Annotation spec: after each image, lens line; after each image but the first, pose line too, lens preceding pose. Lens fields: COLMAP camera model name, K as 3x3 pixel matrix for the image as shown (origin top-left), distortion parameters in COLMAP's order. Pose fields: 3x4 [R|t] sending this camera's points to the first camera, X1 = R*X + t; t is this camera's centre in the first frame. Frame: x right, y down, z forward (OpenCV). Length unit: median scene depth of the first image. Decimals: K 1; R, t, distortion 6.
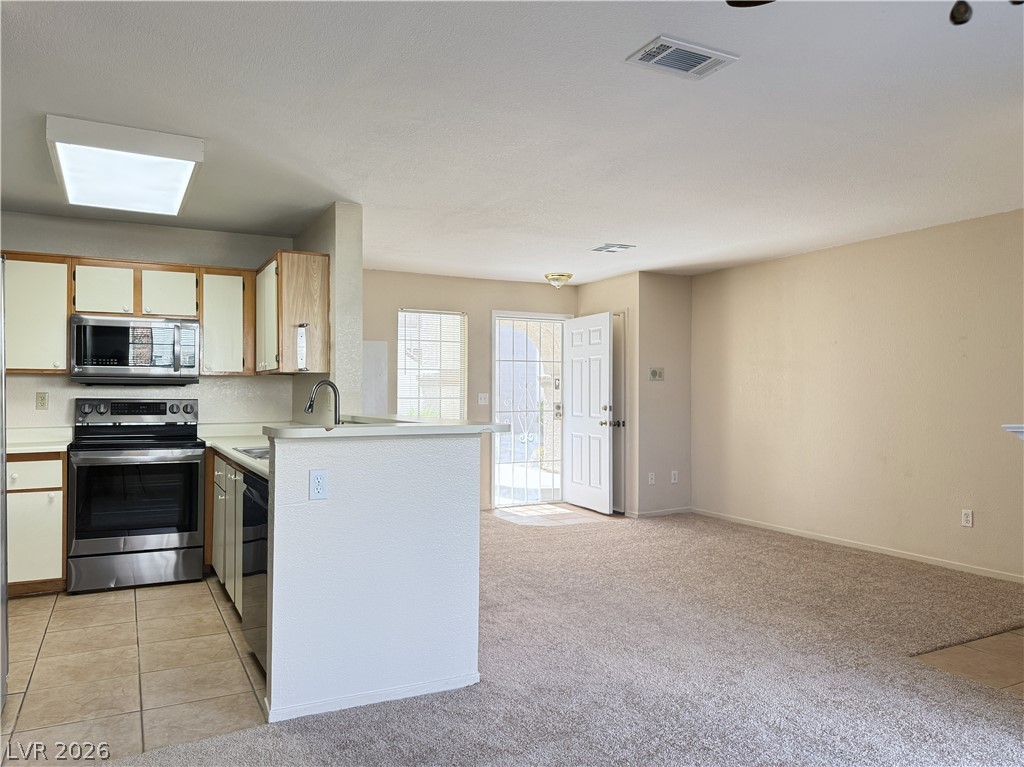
lens RADIAL K [[729.0, 0, 508.8], [0, 729.0, 386.4], [0, 0, 1]] dist [0.082506, -0.089484]
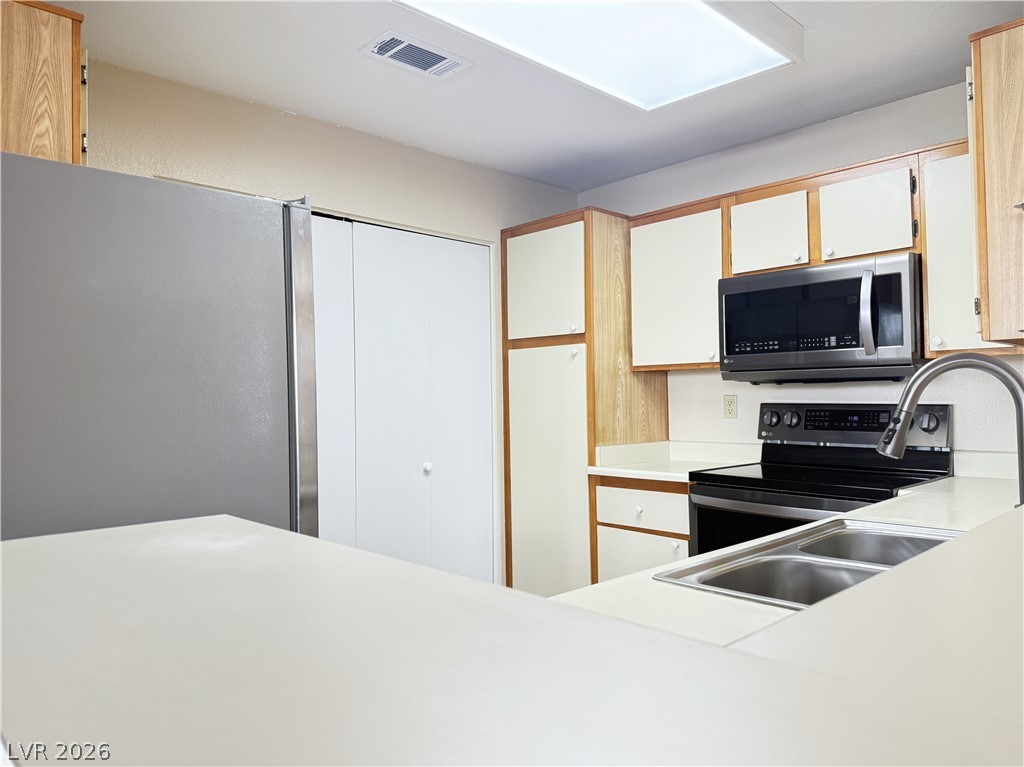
lens RADIAL K [[729.0, 0, 517.6], [0, 729.0, 380.0], [0, 0, 1]] dist [0.082506, -0.089484]
pose [[0.293981, -0.026148, -0.955453, -0.005089], [0.027569, 0.999442, -0.018869, 0.001435], [0.955414, -0.020794, 0.294538, 0.588025]]
